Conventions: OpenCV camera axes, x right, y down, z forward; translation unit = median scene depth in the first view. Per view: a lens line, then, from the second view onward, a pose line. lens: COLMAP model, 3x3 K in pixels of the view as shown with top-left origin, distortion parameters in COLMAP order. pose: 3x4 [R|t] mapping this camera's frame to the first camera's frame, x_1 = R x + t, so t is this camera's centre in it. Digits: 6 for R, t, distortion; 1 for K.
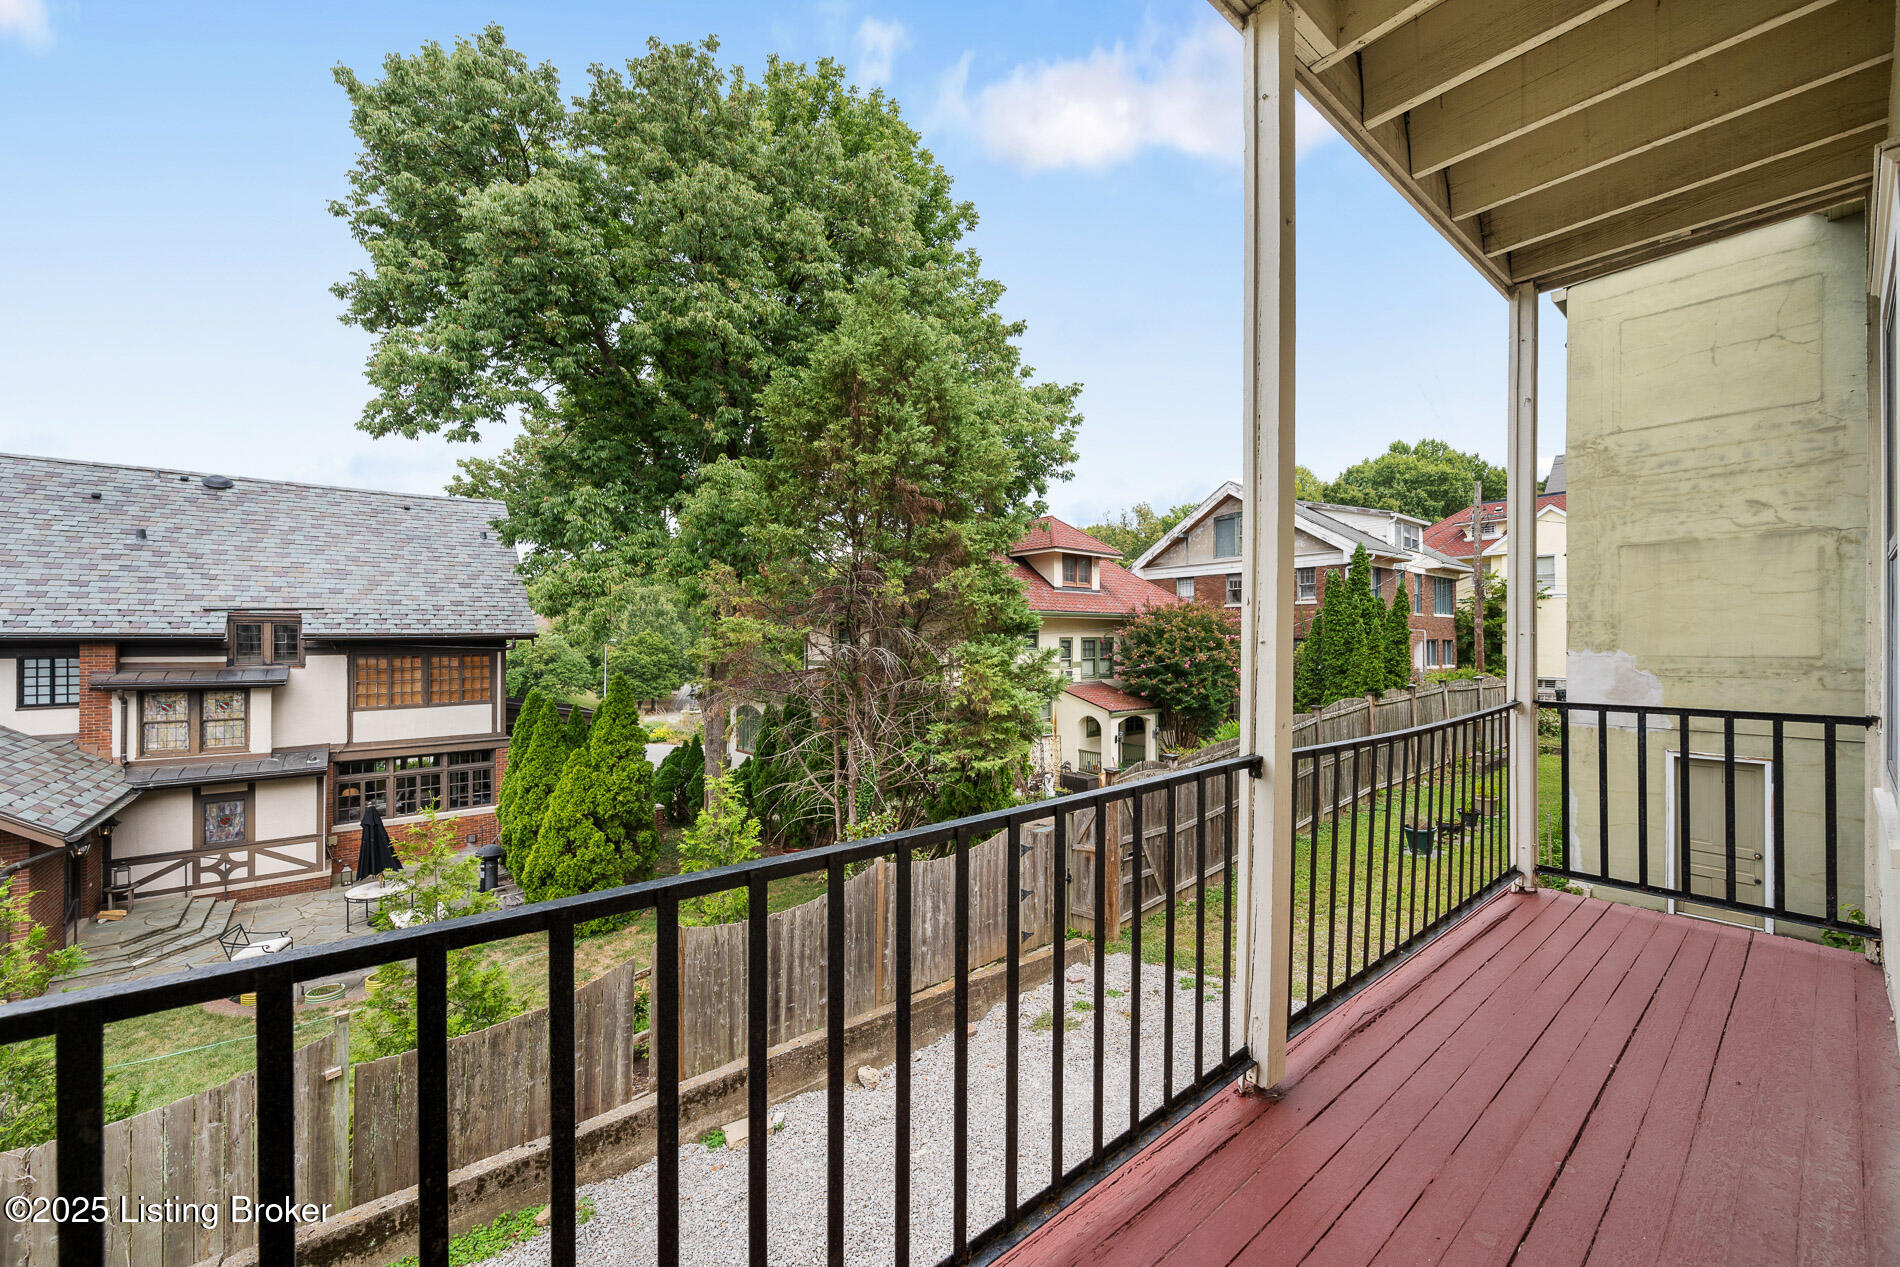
lens RADIAL K [[745.4, 0, 950.0], [0, 745.4, 633.5], [0, 0, 1]] dist [-0.002029, -0.000218]
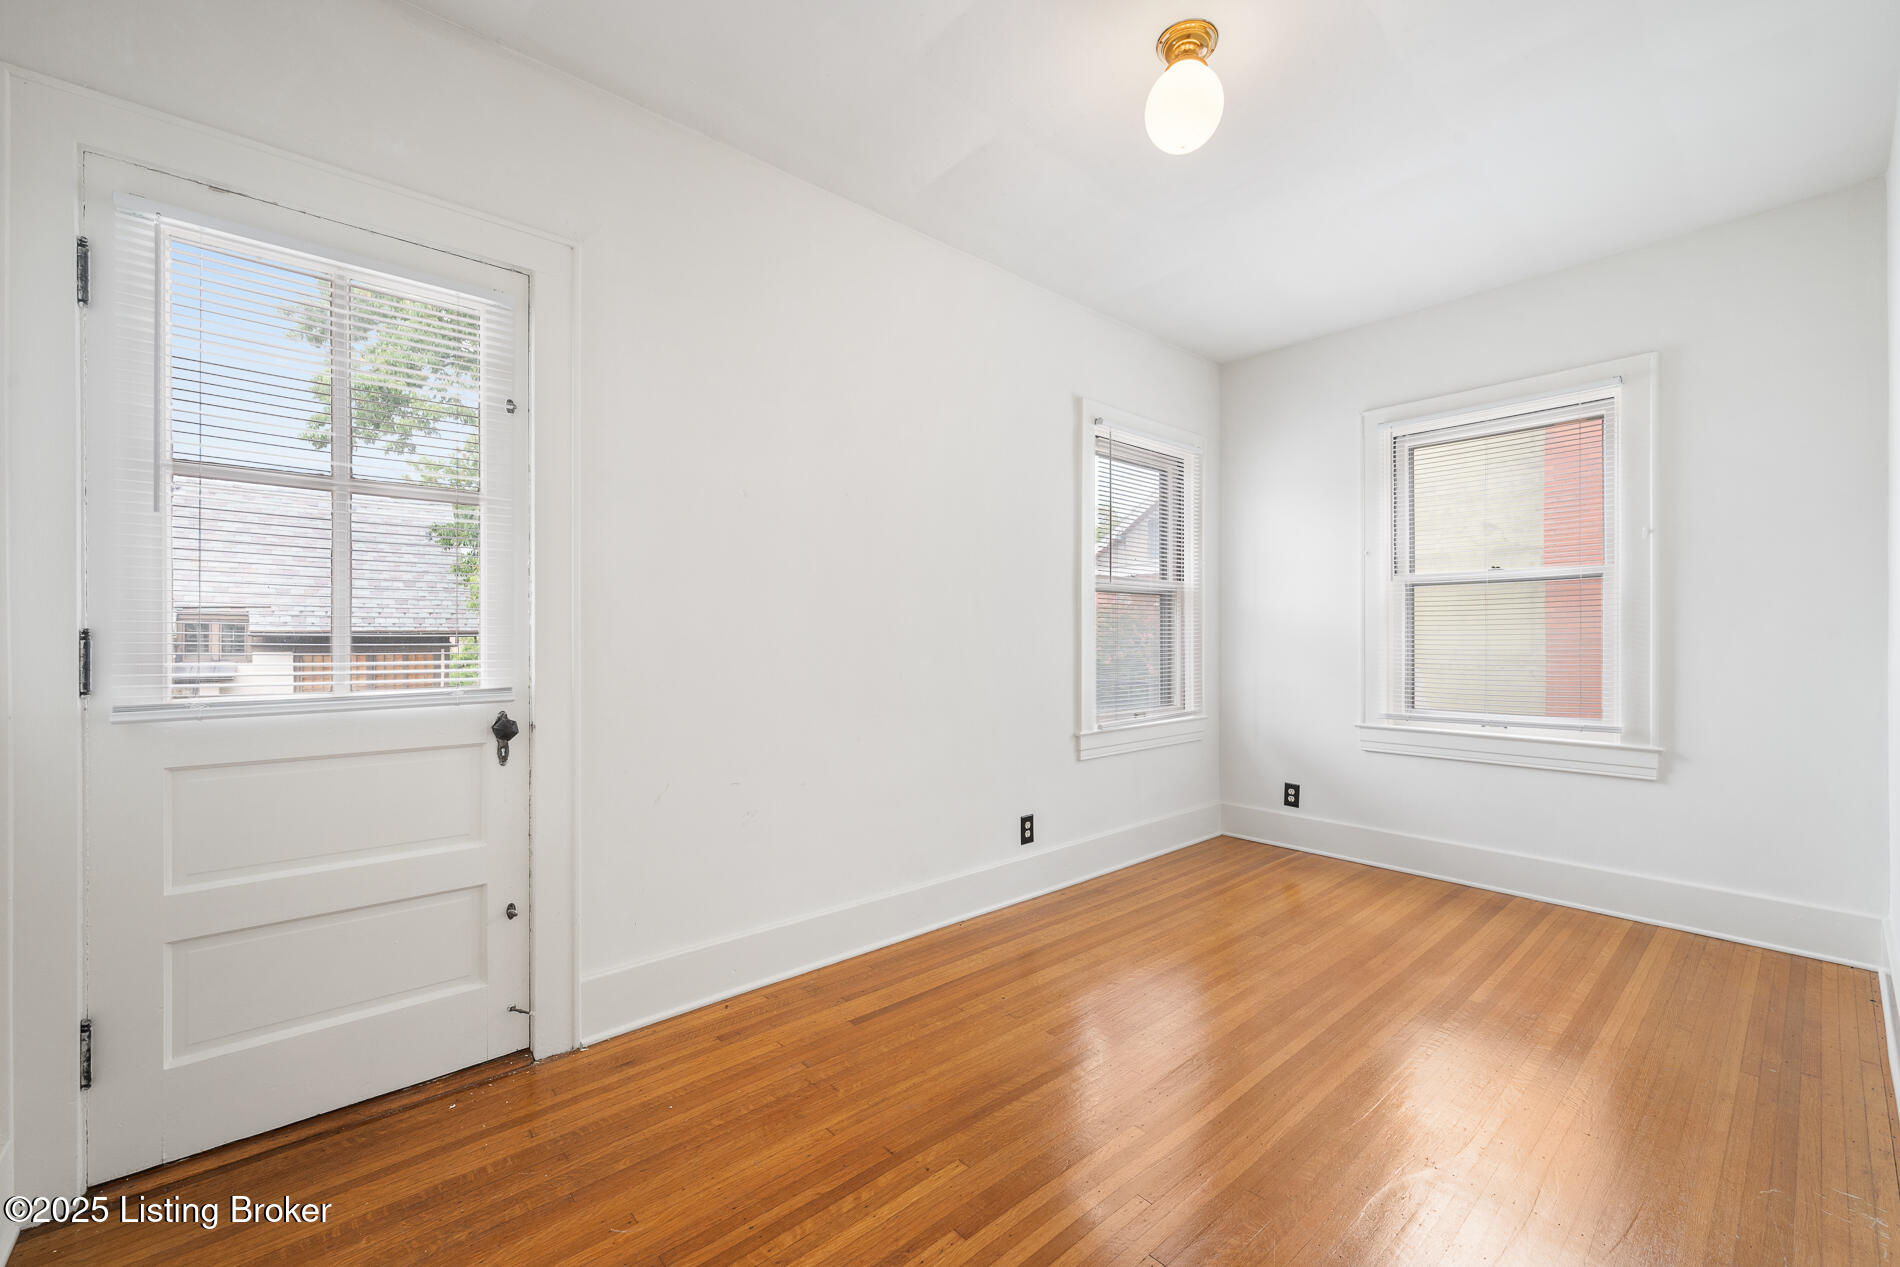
lens RADIAL K [[770.3, 0, 950.0], [0, 770.3, 633.5], [0, 0, 1]] dist [-0.008772, -0.000013]
pose [[0.999657, 0.003765, 0.025910, 0.101701], [-0.003737, 0.999992, -0.001114, 0.001906], [-0.025914, 0.001017, 0.999664, -0.116868]]
